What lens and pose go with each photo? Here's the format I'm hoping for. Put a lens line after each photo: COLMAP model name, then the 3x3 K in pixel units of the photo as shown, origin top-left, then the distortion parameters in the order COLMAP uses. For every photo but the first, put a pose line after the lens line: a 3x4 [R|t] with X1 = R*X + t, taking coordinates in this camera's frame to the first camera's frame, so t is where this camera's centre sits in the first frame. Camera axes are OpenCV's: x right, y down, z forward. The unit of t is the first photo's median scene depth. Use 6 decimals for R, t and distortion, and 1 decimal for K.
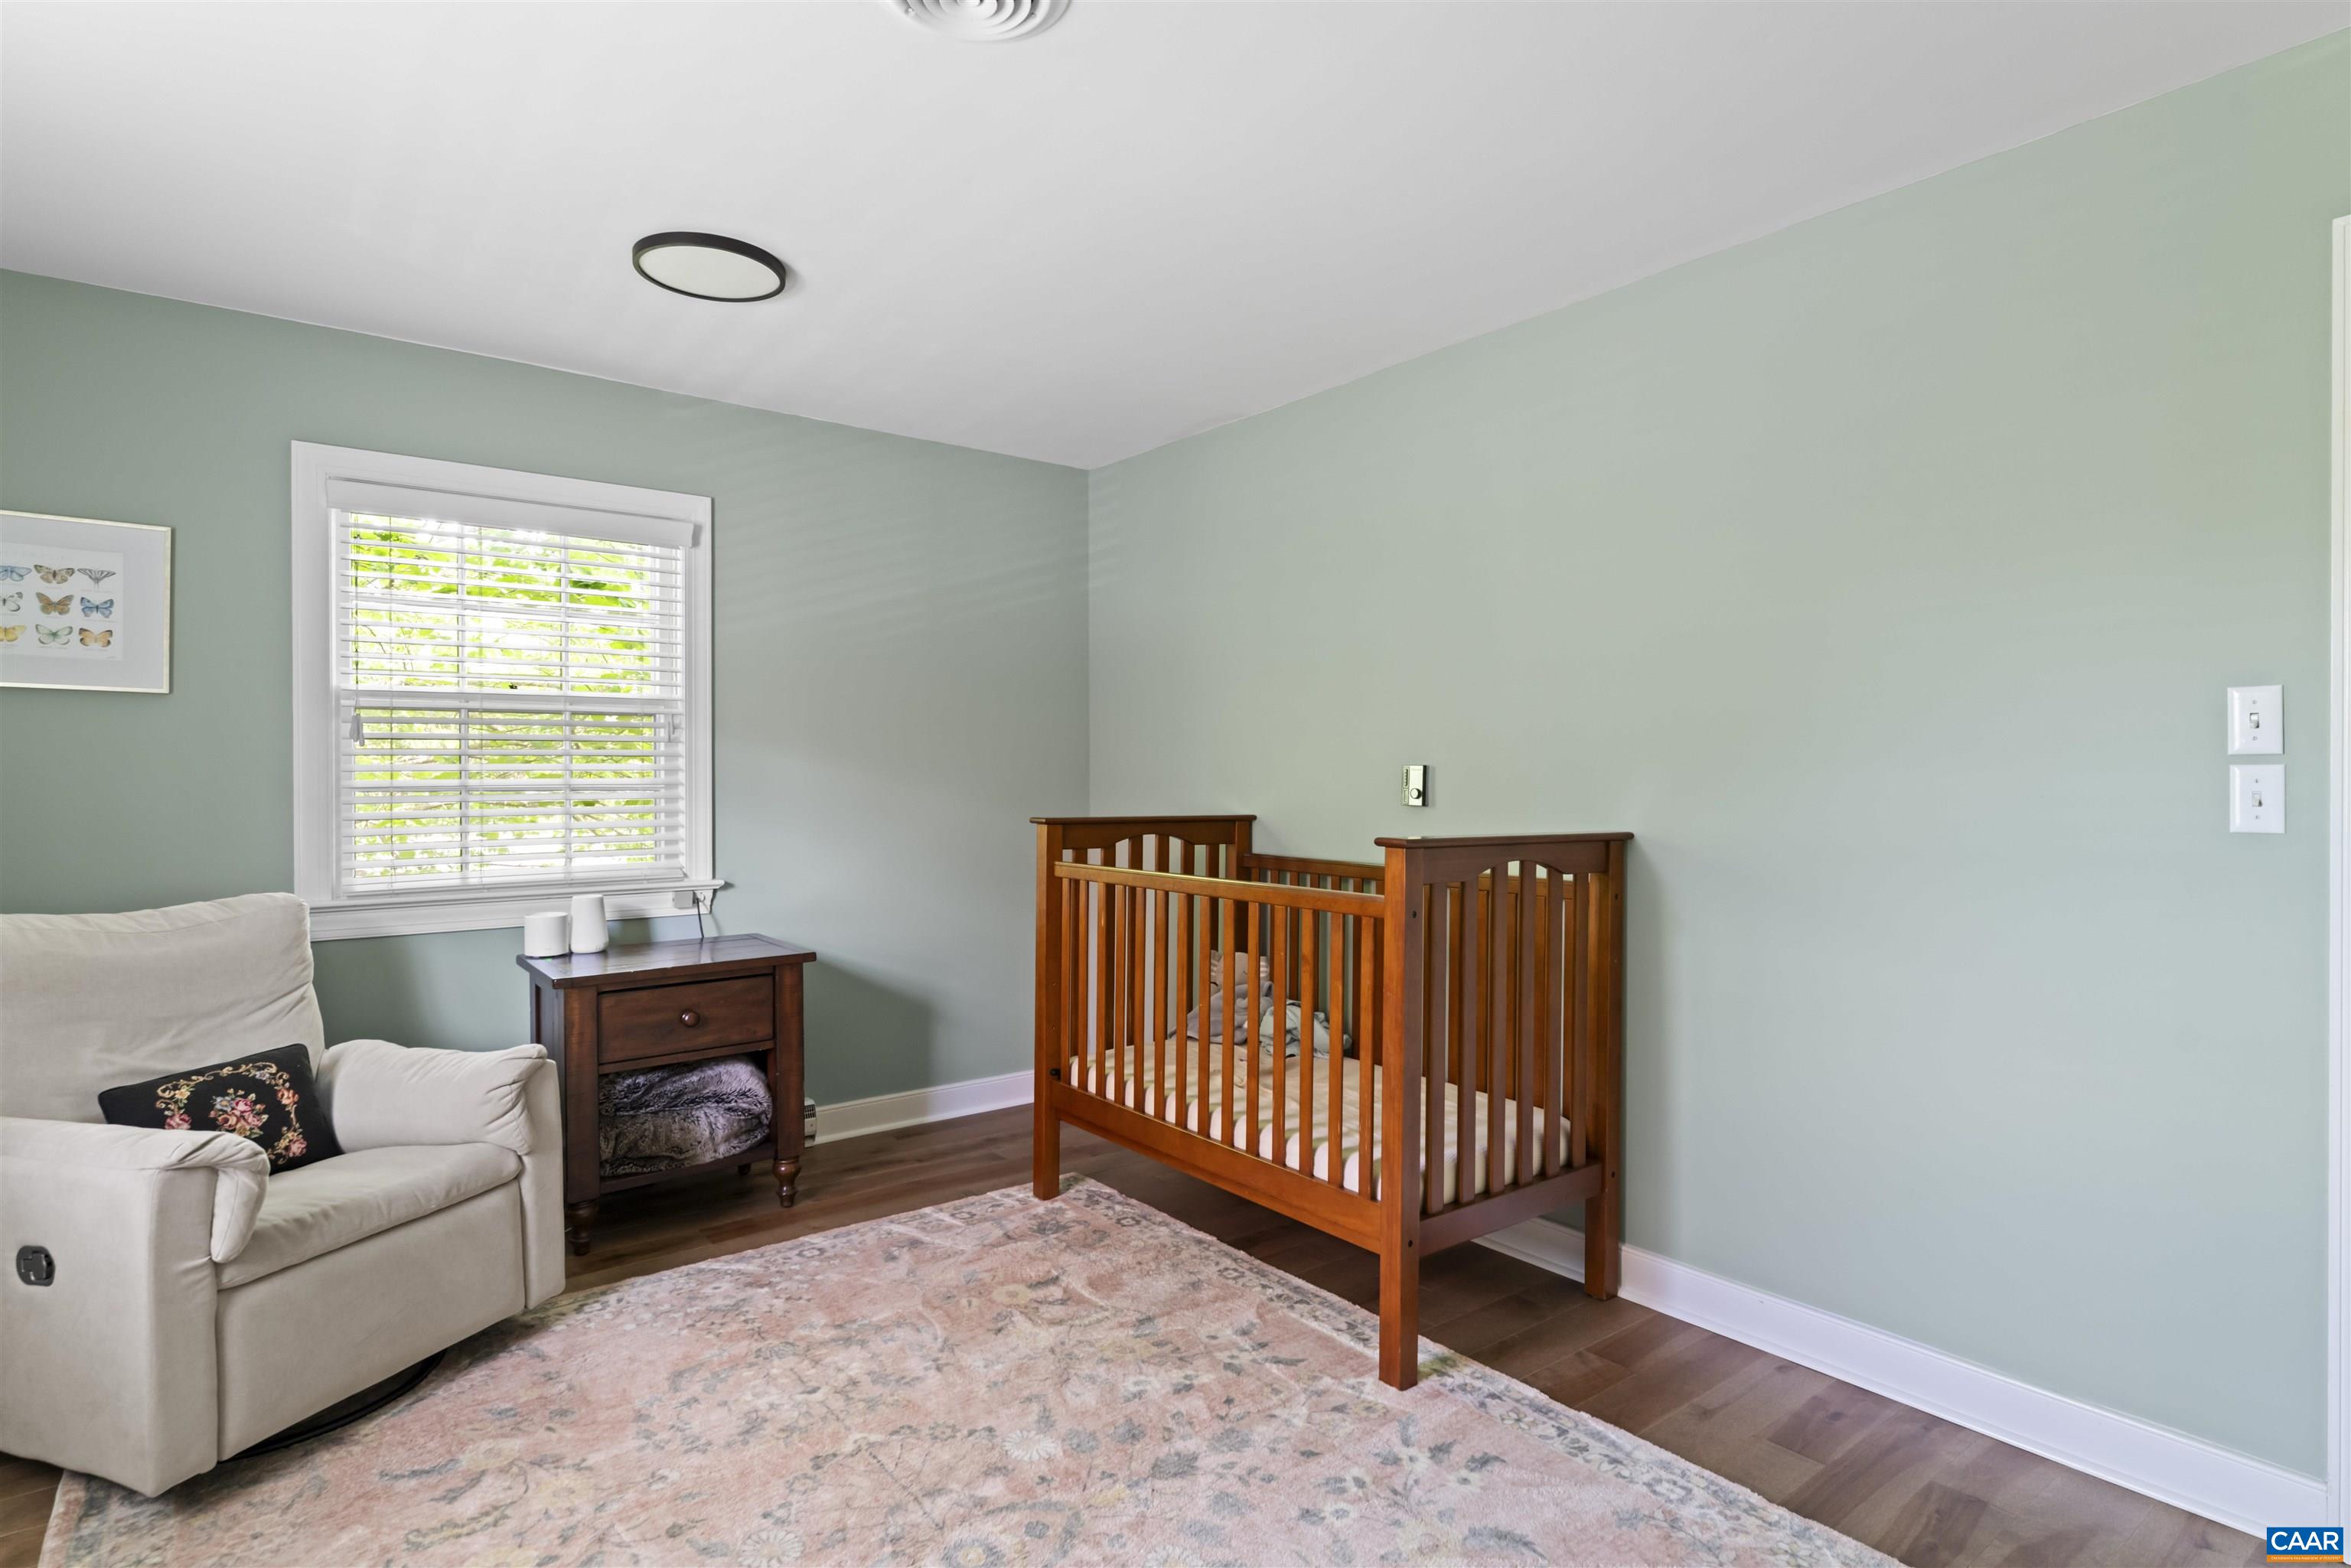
lens RADIAL K [[1198.8, 0, 1175.5], [0, 1198.8, 784.0], [0, 0, 1]] dist [-0.001328, -0.000089]
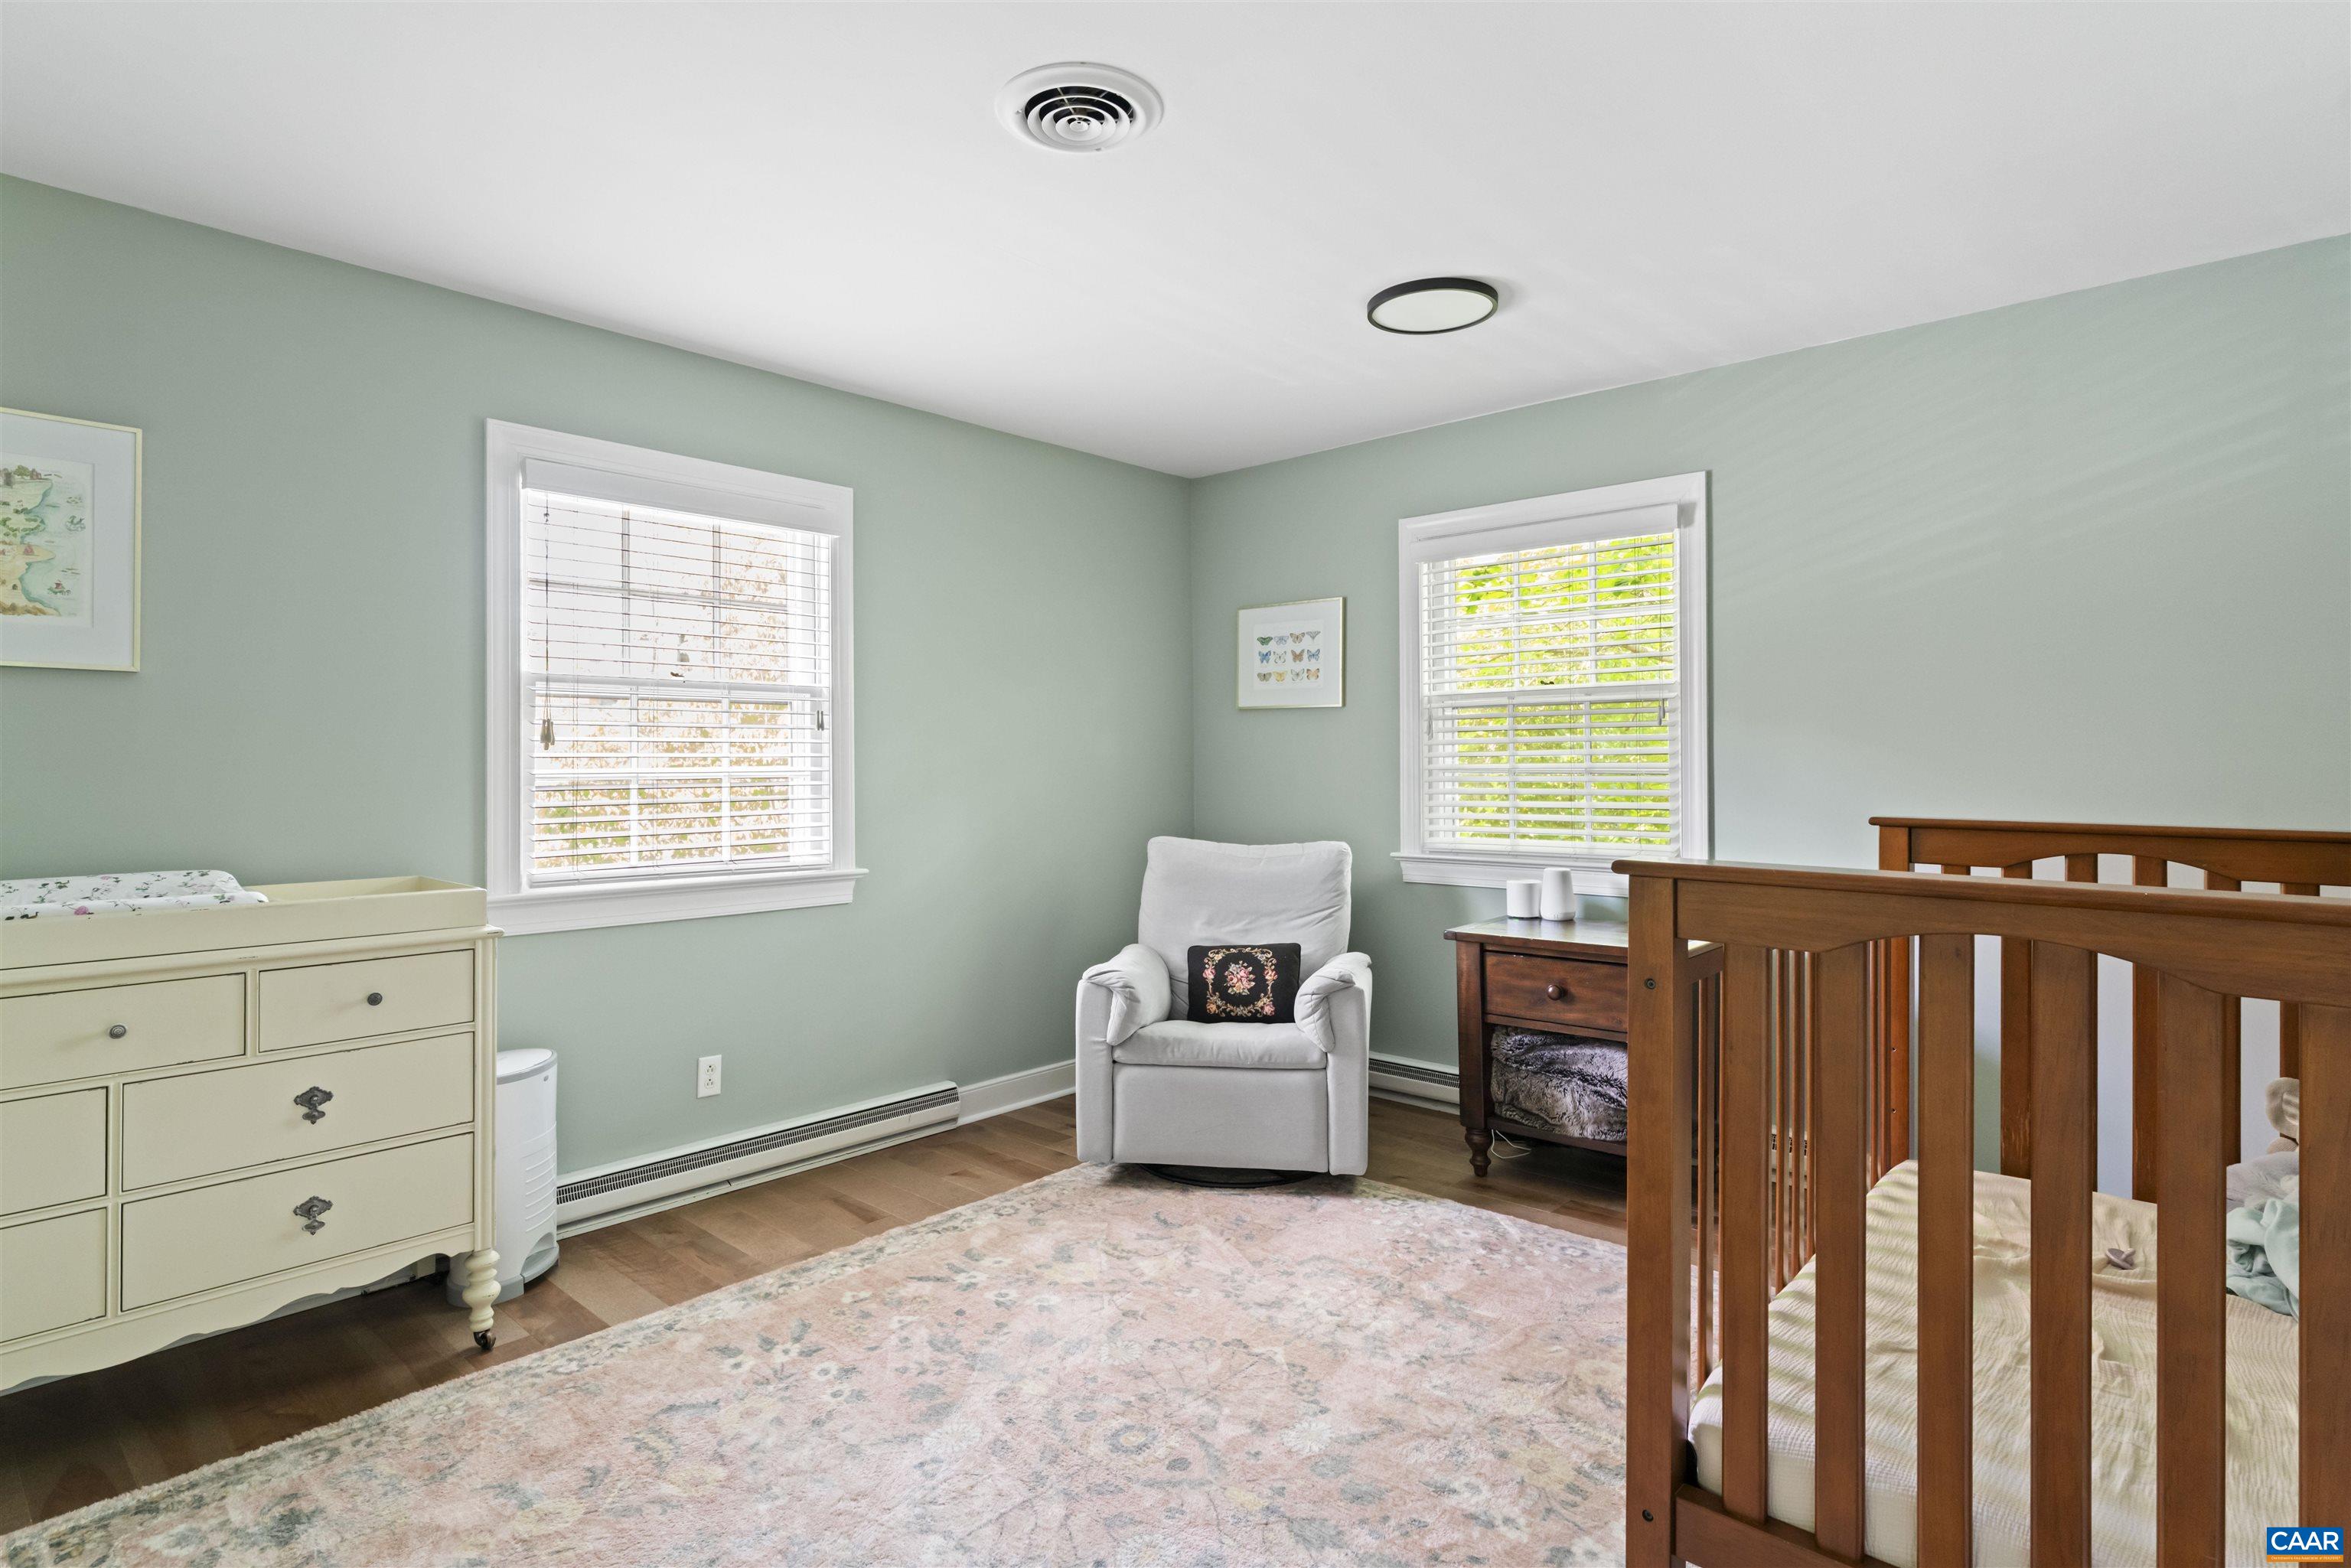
lens RADIAL K [[1206.5, 0, 1178.6], [0, 1206.5, 749.7], [0, 0, 1]] dist [-0.000819, 0.000363]
pose [[0.177542, -0.011135, -0.984050, 0.641219], [-0.003600, 0.999922, -0.011964, -0.002218], [0.984107, 0.005667, 0.177488, 0.542373]]
